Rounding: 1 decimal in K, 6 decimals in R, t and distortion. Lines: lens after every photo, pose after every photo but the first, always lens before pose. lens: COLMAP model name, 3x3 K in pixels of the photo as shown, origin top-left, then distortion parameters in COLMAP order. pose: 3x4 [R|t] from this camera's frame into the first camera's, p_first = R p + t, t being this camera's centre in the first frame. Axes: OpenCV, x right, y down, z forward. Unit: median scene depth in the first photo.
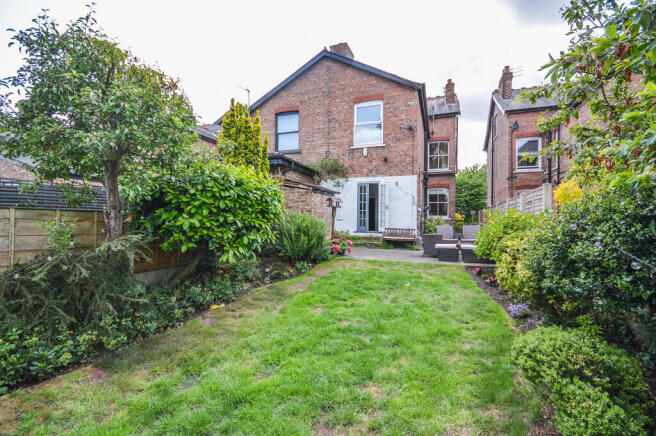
lens RADIAL K [[298.4, 0, 328.0], [0, 298.4, 218.0], [0, 0, 1]] dist [-0.001478, -0.000508]
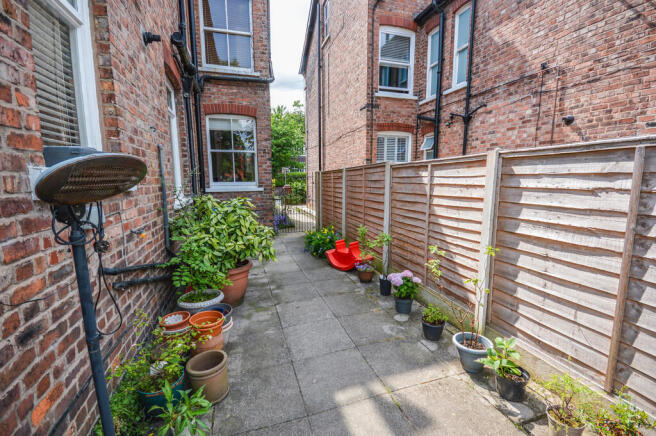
lens RADIAL K [[298.4, 0, 328.0], [0, 298.4, 218.0], [0, 0, 1]] dist [-0.001478, -0.000508]
pose [[0.798919, -0.098701, 0.593284, 0.218460], [0.005269, 0.987553, 0.157197, -0.024714], [-0.601415, -0.122461, 0.789495, 0.578567]]
